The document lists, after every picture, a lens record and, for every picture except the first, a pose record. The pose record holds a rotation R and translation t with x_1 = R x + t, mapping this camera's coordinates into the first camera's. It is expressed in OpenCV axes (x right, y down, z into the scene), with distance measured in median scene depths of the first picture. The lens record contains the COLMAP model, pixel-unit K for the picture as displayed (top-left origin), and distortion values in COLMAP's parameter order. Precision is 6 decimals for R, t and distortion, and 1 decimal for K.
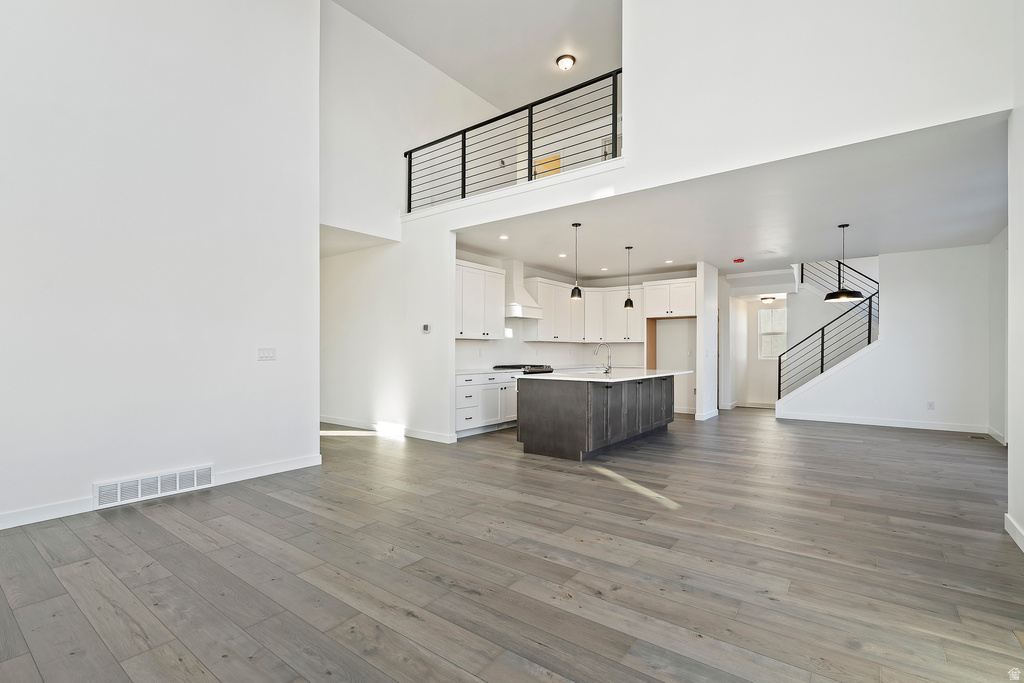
lens RADIAL K [[471.6, 0, 512.1], [0, 471.6, 347.2], [0, 0, 1]] dist [0.002904, -0.000389]
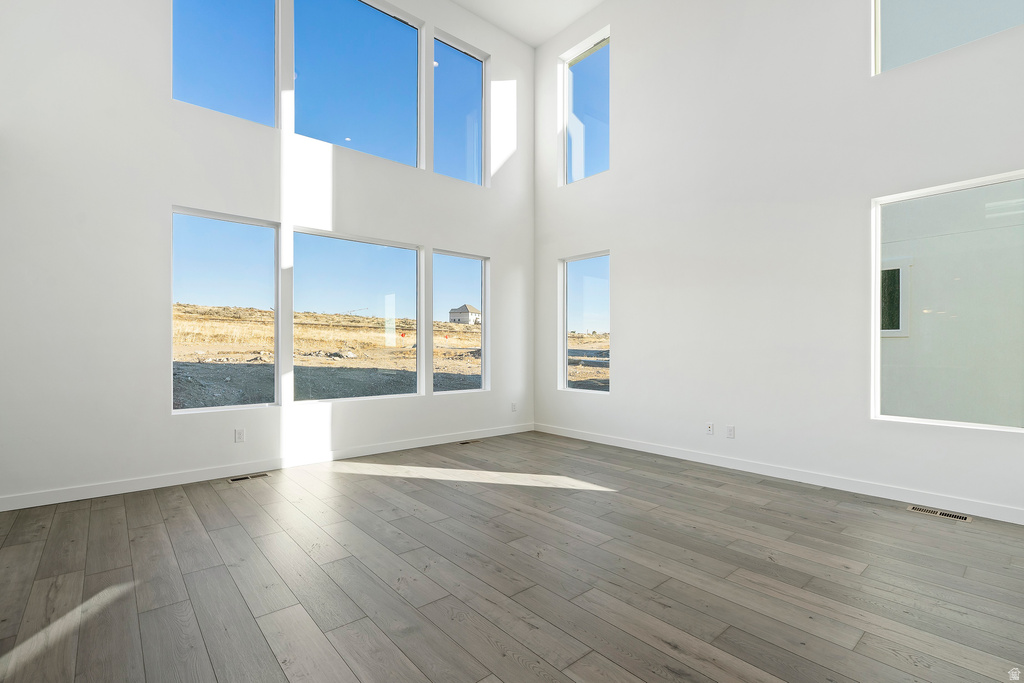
lens RADIAL K [[471.6, 0, 510.5], [0, 471.6, 342.5], [0, 0, 1]] dist [0.002904, -0.000389]
pose [[-0.978440, 0.001091, 0.206529, -0.302873], [-0.003527, 0.999752, -0.021989, 0.014733], [-0.206502, -0.022243, -0.978193, 1.495752]]
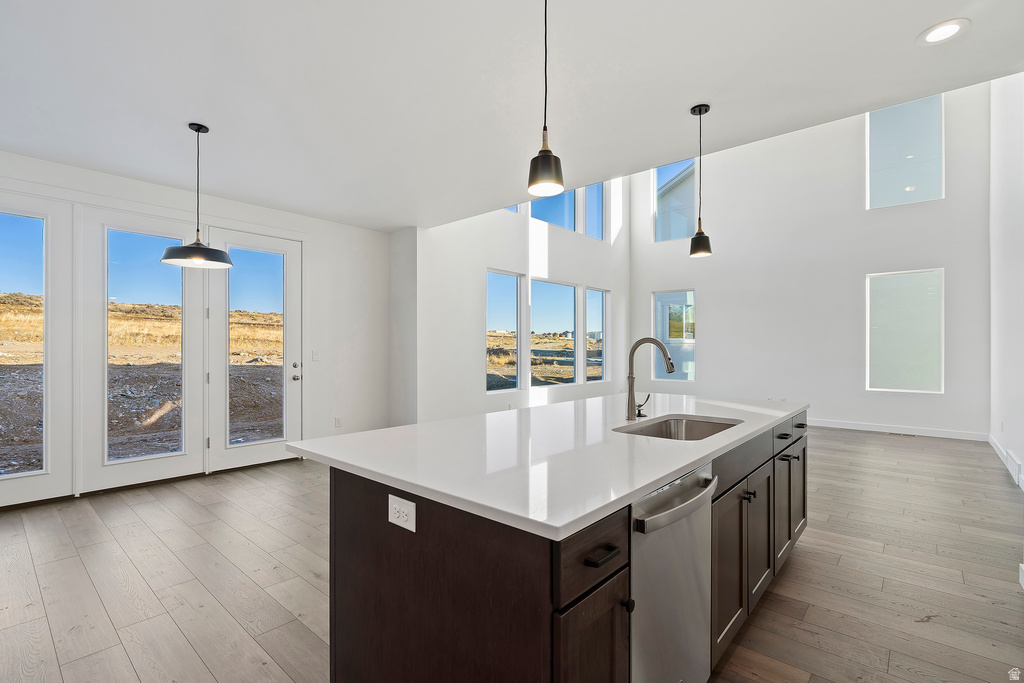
lens RADIAL K [[471.6, 0, 516.4], [0, 471.6, 348.1], [0, 0, 1]] dist [0.002904, -0.000389]
pose [[-0.997827, 0.000734, 0.065884, 0.405434], [0.000065, 0.999948, -0.010153, 0.002082], [-0.065888, -0.010127, -0.997776, 2.316716]]
